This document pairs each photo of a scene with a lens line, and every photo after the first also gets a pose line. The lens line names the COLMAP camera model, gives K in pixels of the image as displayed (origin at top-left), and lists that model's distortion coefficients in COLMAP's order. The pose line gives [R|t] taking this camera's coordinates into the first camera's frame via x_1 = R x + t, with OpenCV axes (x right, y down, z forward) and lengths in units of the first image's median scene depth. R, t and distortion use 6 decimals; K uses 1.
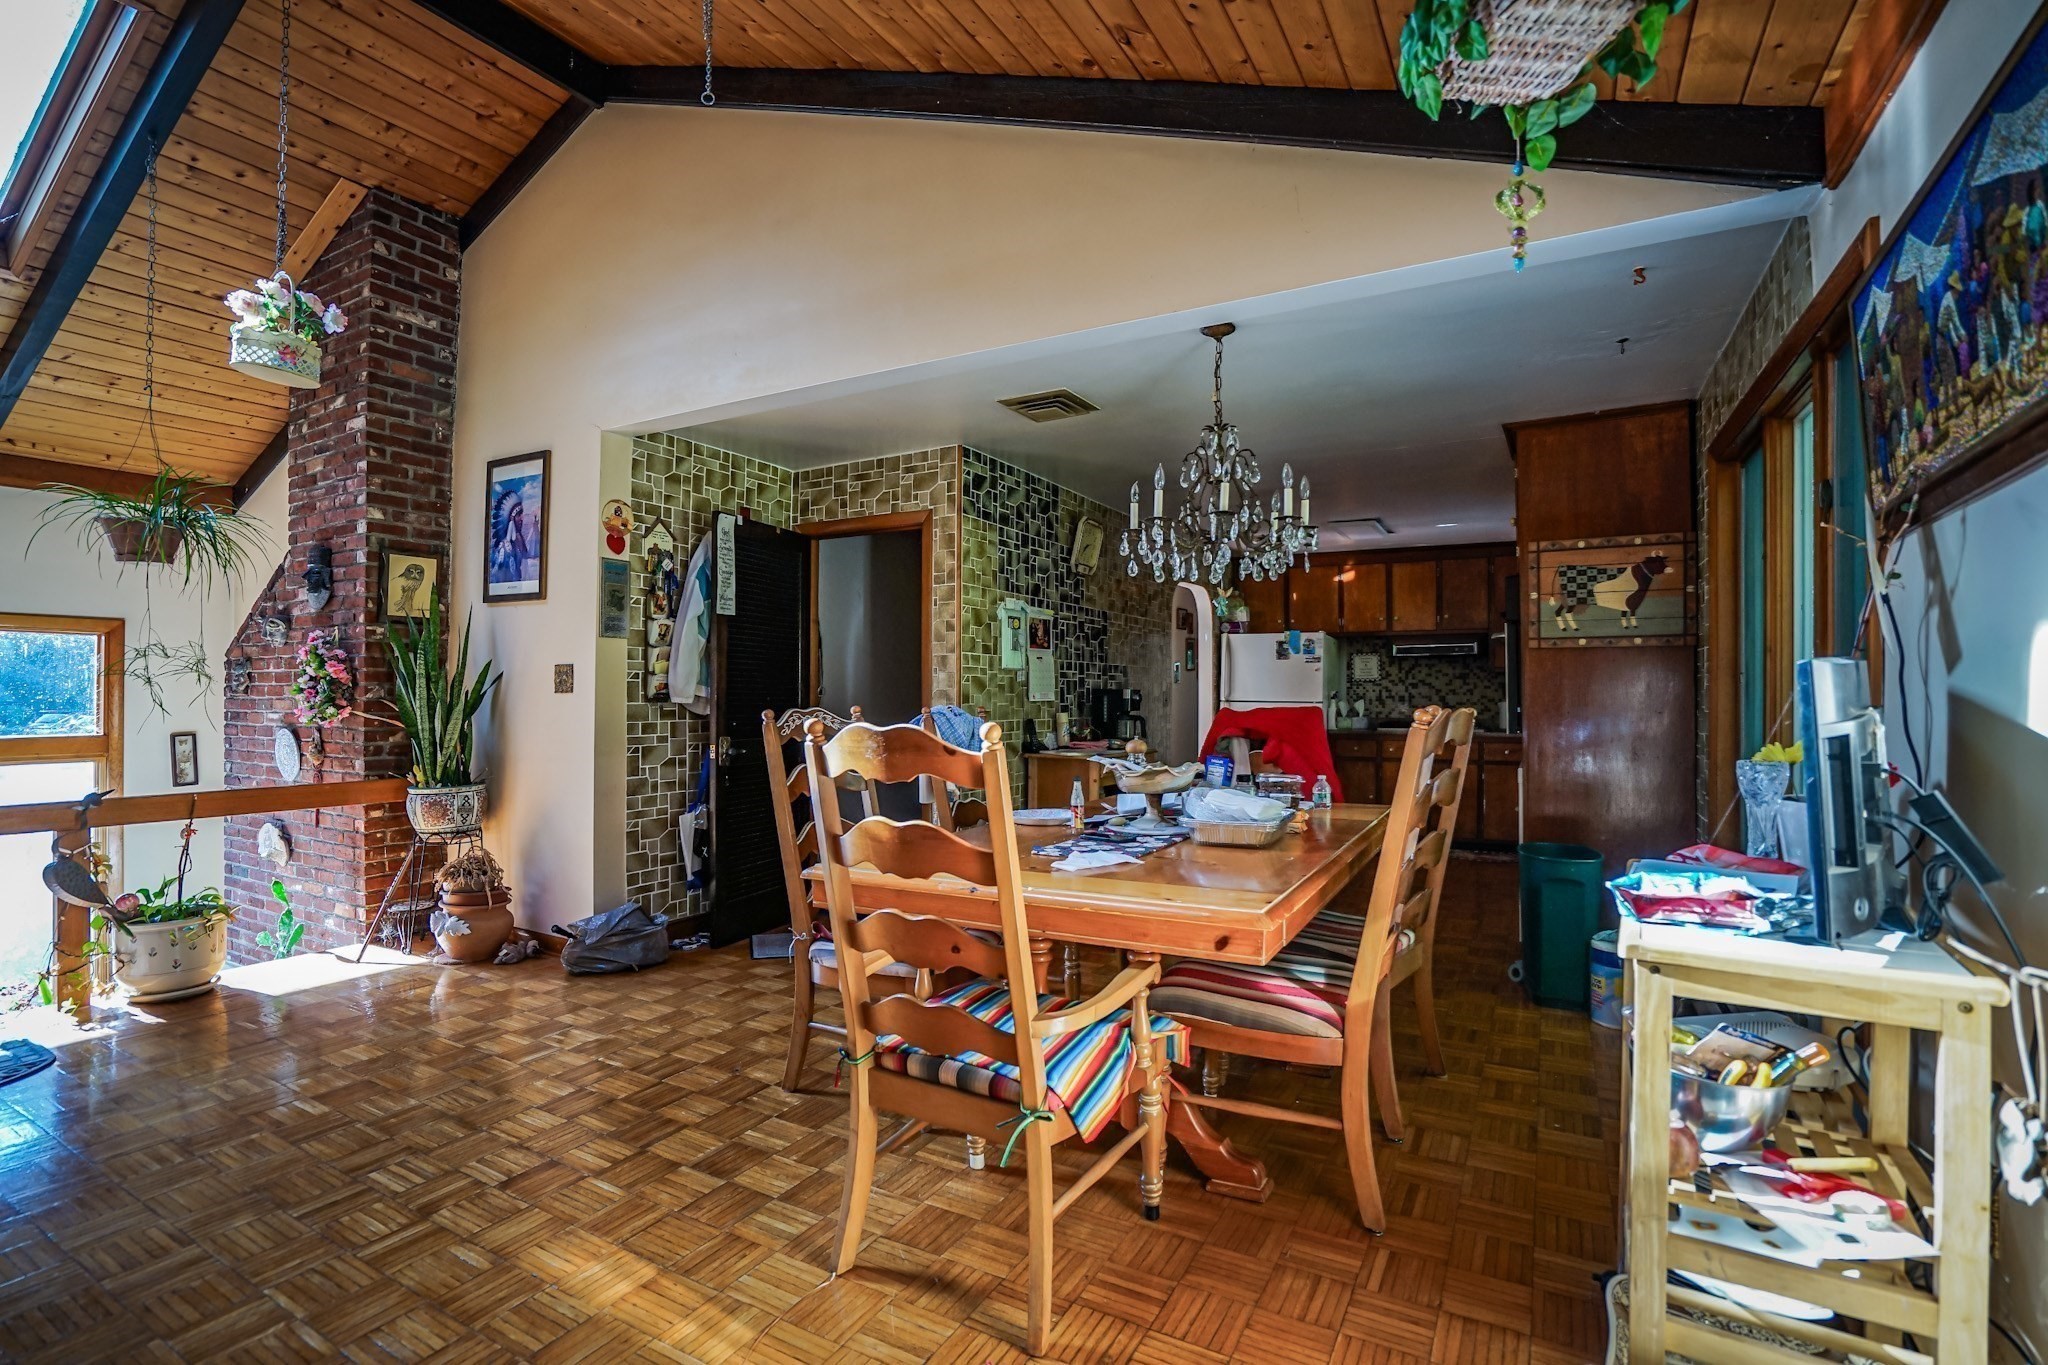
lens RADIAL K [[941.5, 0, 1027.0], [0, 941.5, 691.8], [0, 0, 1]] dist [-0.060215, 0.023715]
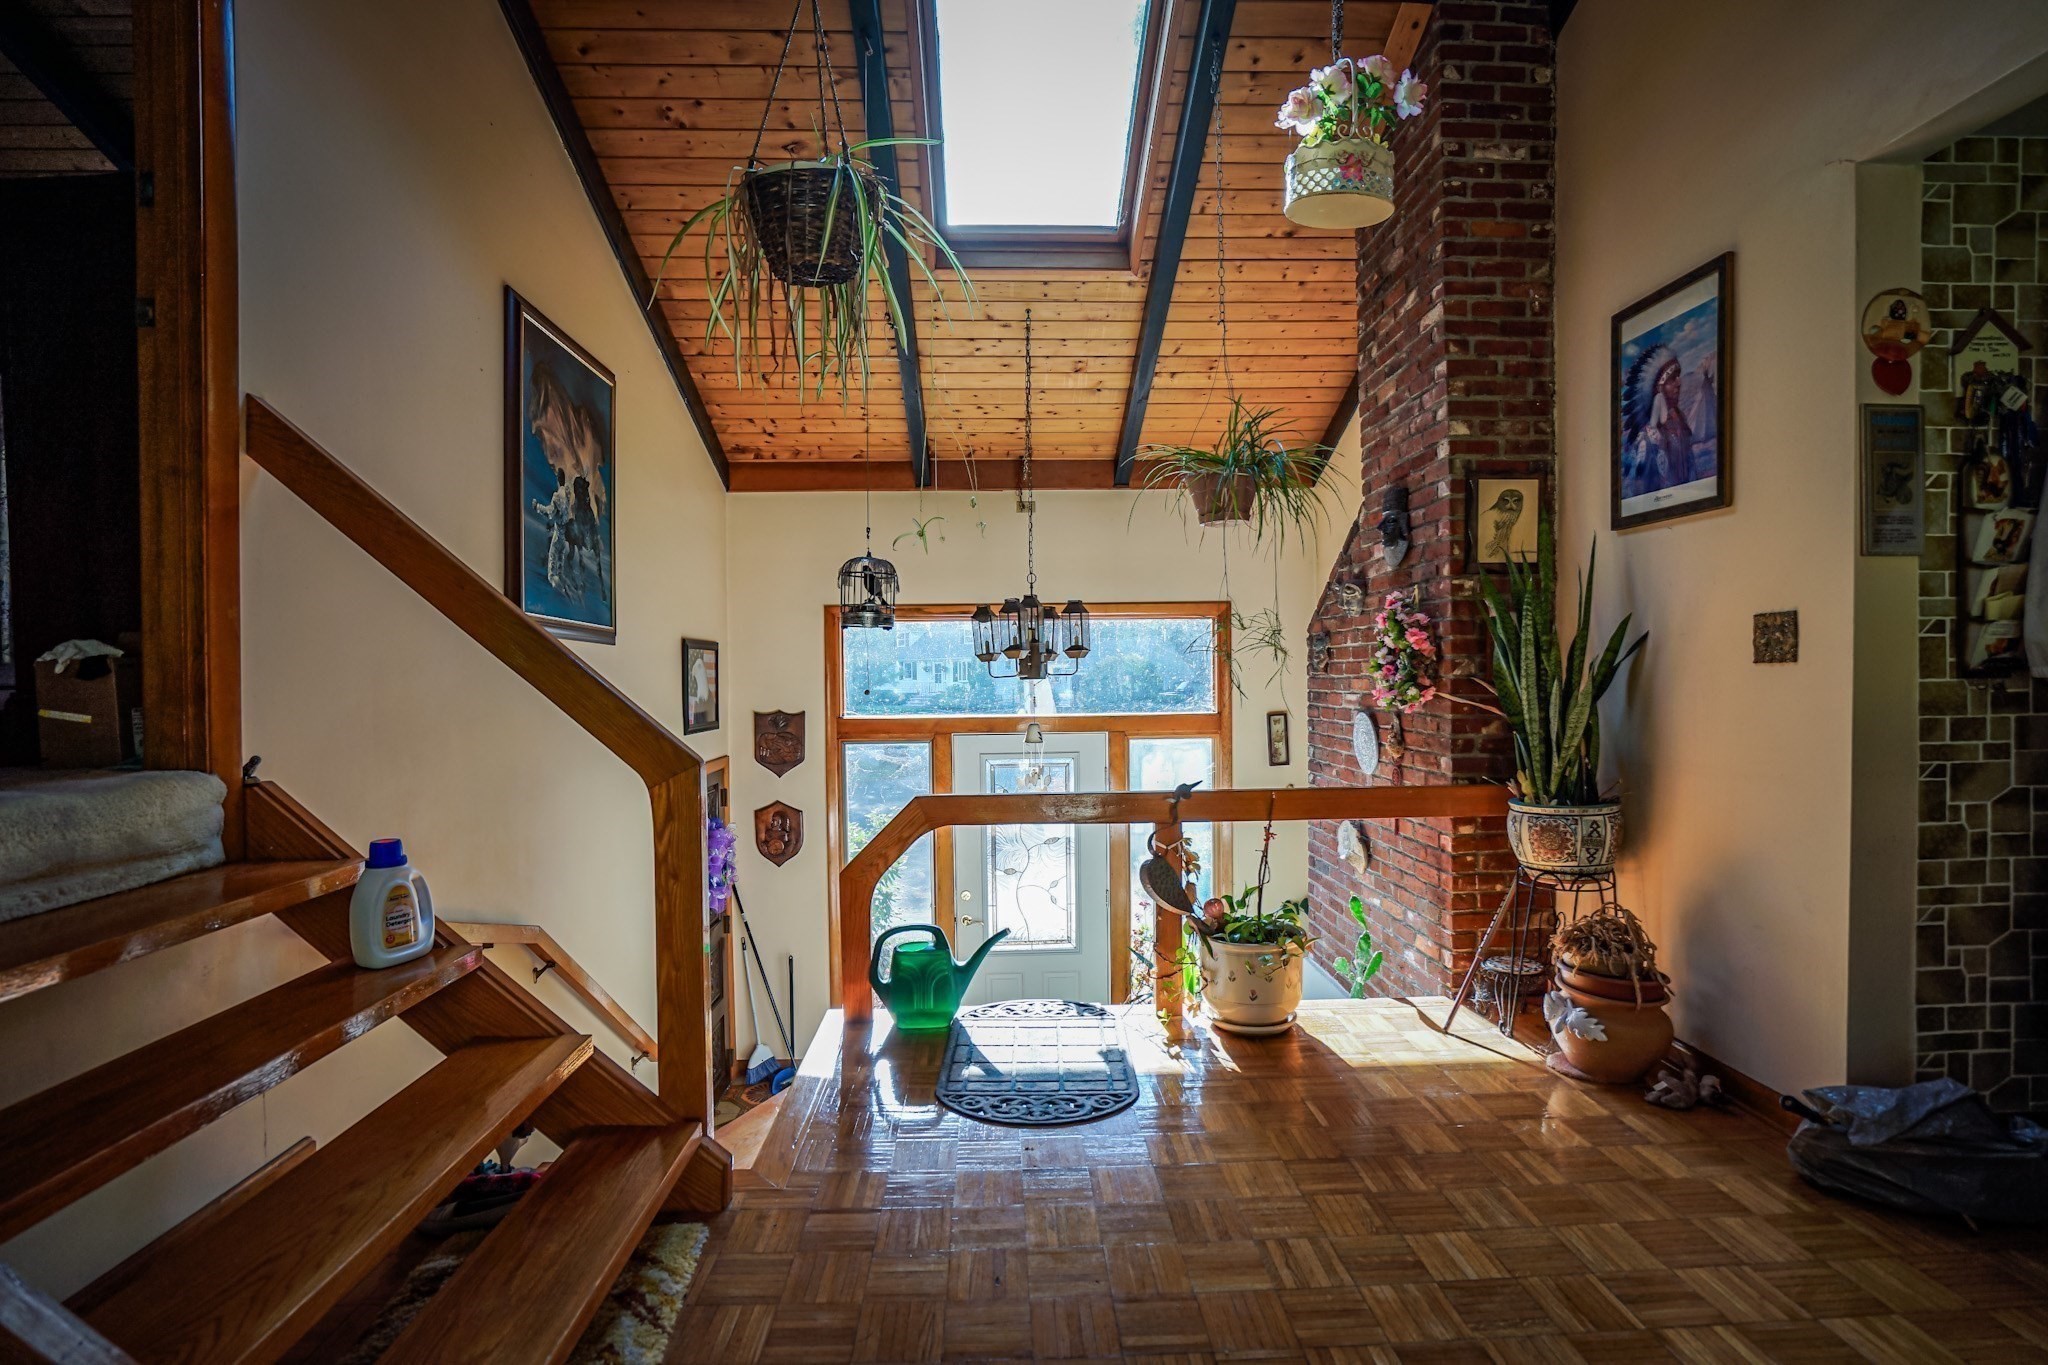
lens RADIAL K [[941.5, 0, 1027.0], [0, 941.5, 691.8], [0, 0, 1]] dist [-0.060215, 0.023715]
pose [[0.517070, 0.004476, -0.855931, -0.245413], [0.017840, 0.999713, 0.016005, 0.001808], [0.855757, -0.023546, 0.516842, 0.303476]]
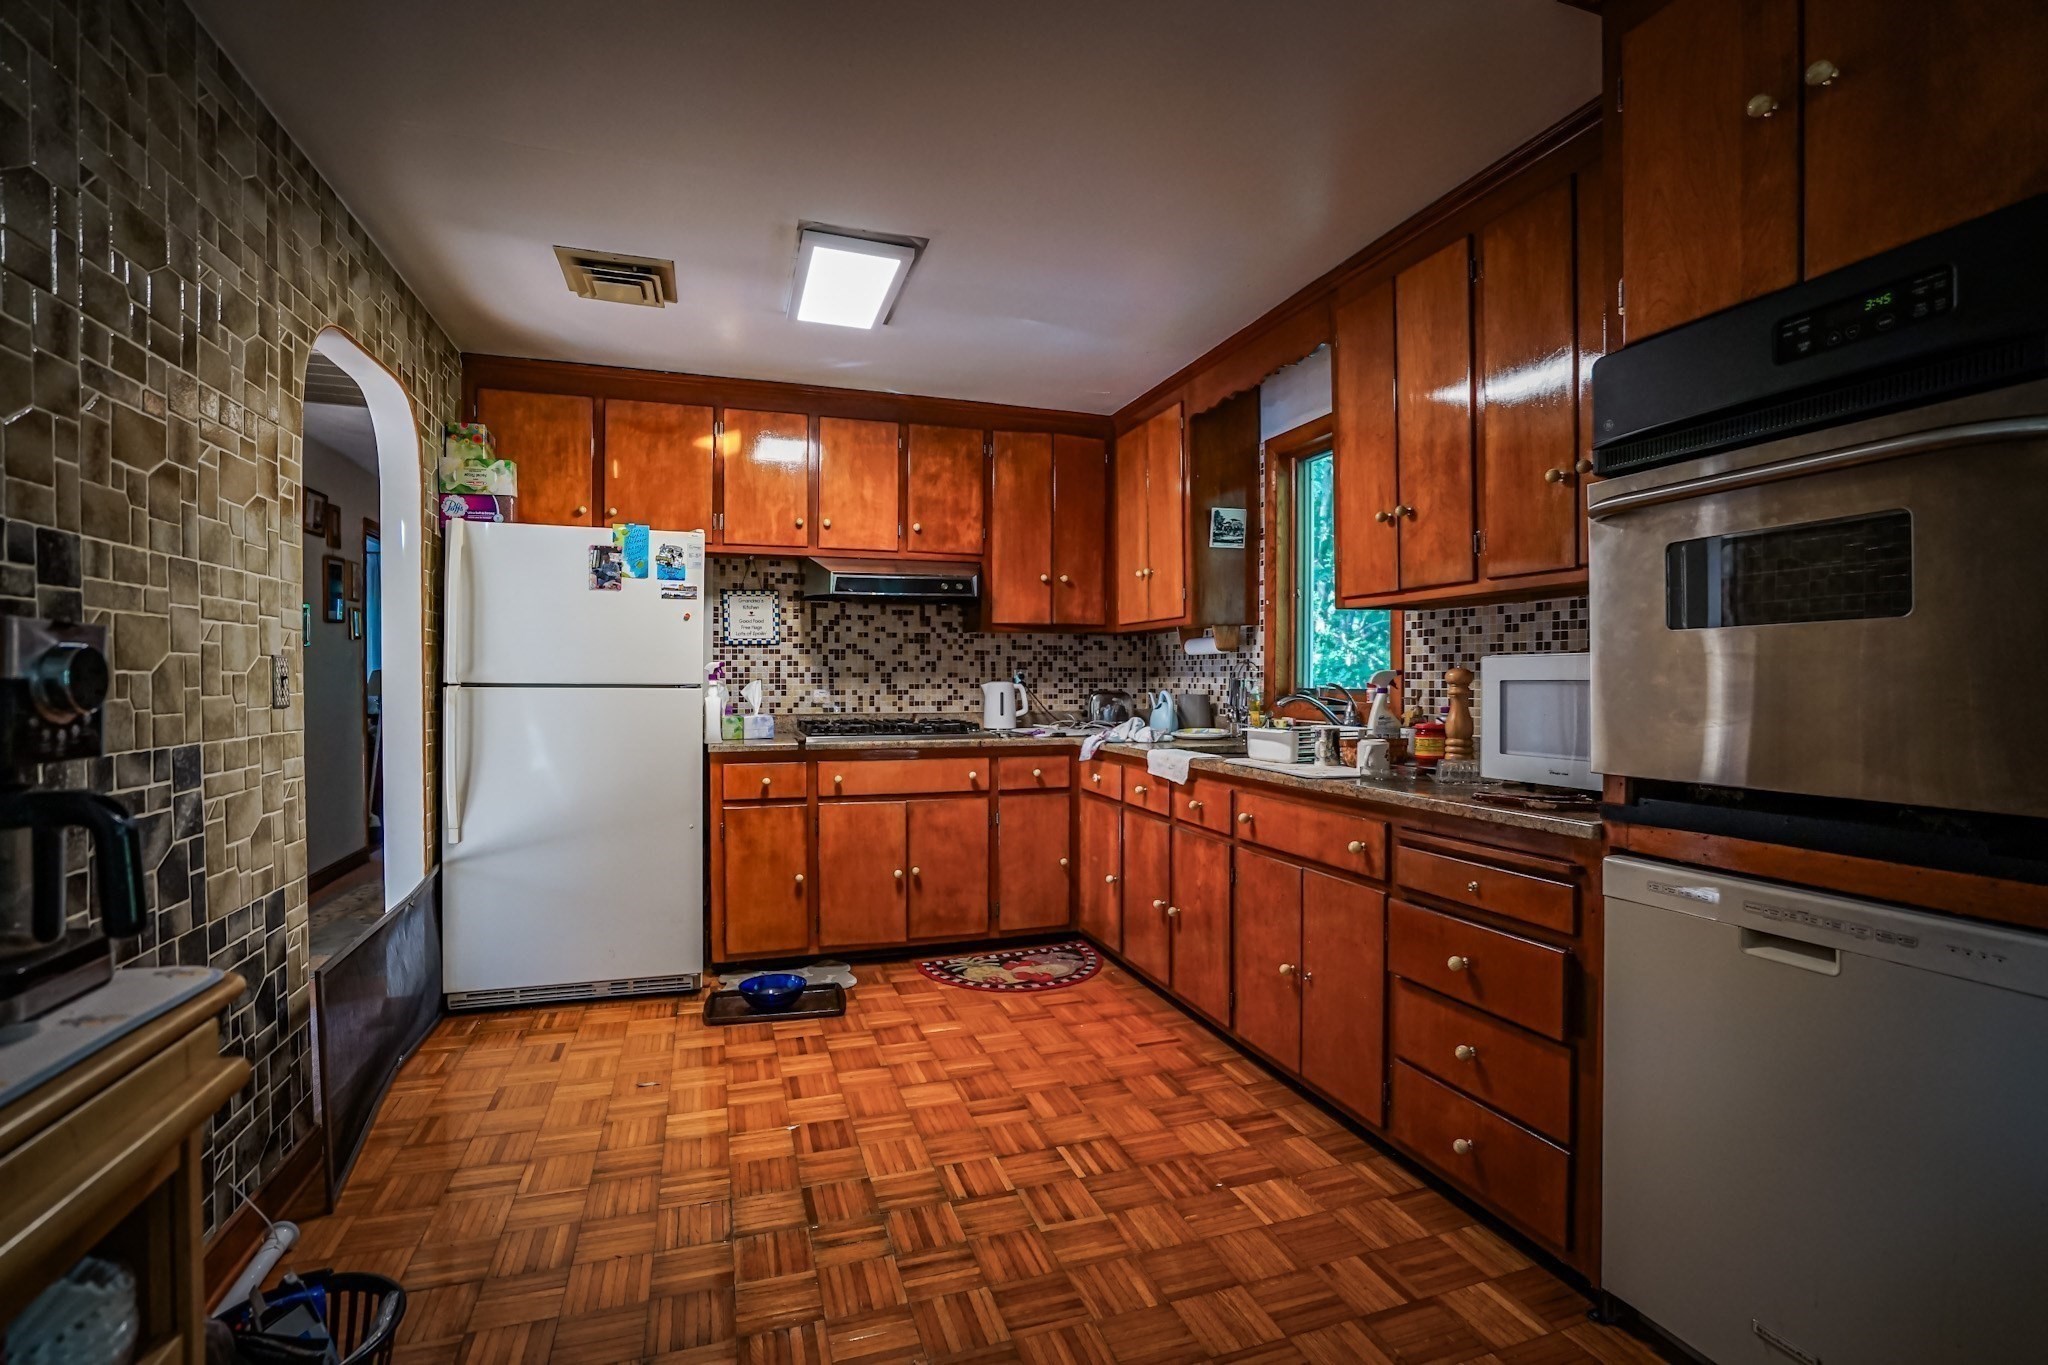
lens RADIAL K [[941.5, 0, 1027.0], [0, 941.5, 691.8], [0, 0, 1]] dist [-0.060215, 0.023715]
pose [[0.667792, -0.012561, 0.744242, 0.142612], [-0.005610, 0.999744, 0.021907, 0.005232], [-0.744327, -0.018805, 0.667550, 1.004153]]
